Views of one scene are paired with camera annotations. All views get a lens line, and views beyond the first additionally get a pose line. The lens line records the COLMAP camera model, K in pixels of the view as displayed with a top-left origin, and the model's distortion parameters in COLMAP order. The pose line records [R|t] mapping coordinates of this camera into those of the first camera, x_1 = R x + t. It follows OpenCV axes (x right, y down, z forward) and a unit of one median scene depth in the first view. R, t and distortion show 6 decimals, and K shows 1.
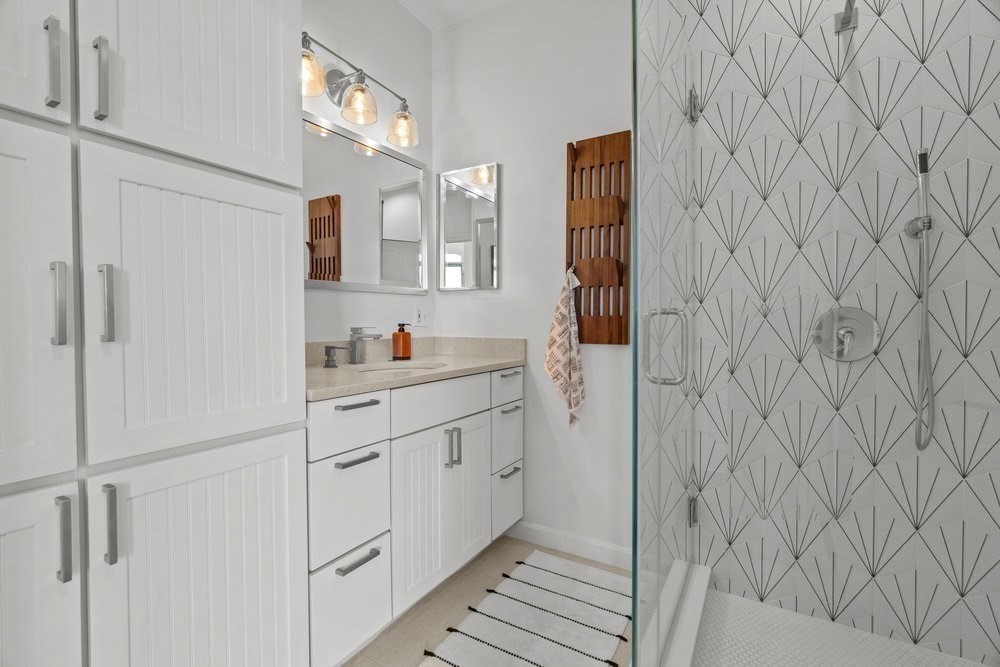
lens RADIAL K [[455.1, 0, 493.5], [0, 455.1, 331.5], [0, 0, 1]] dist [-0.012949, 0.003719]
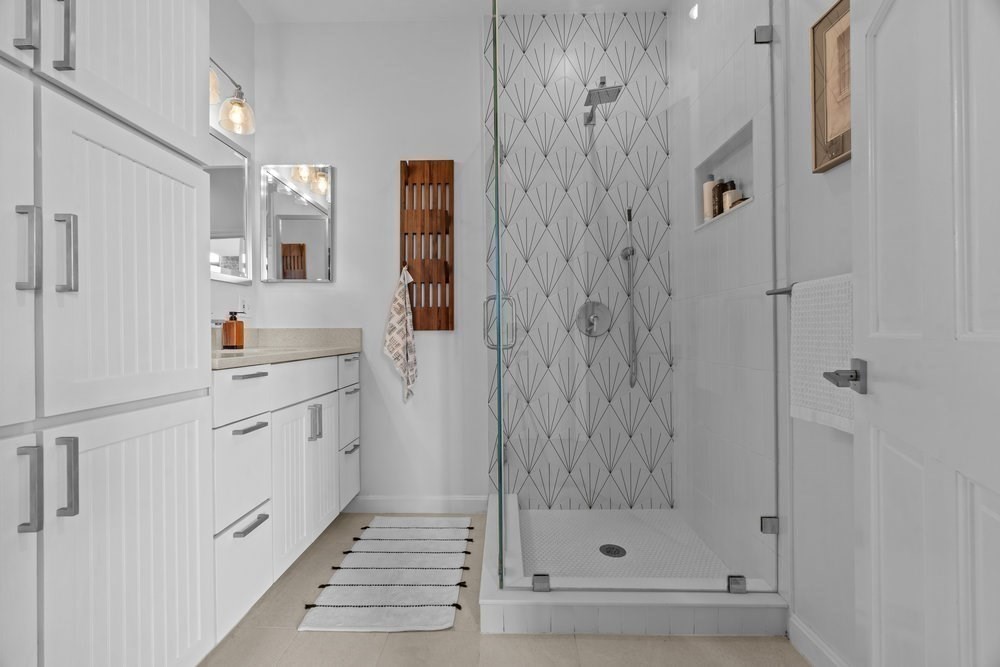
lens RADIAL K [[455.1, 0, 501.8], [0, 455.1, 331.9], [0, 0, 1]] dist [-0.012949, 0.003719]
pose [[0.860985, -0.003839, 0.508615, -0.269390], [0.017176, 0.999621, -0.021531, 0.075138], [-0.508340, 0.027273, 0.860725, -0.170854]]
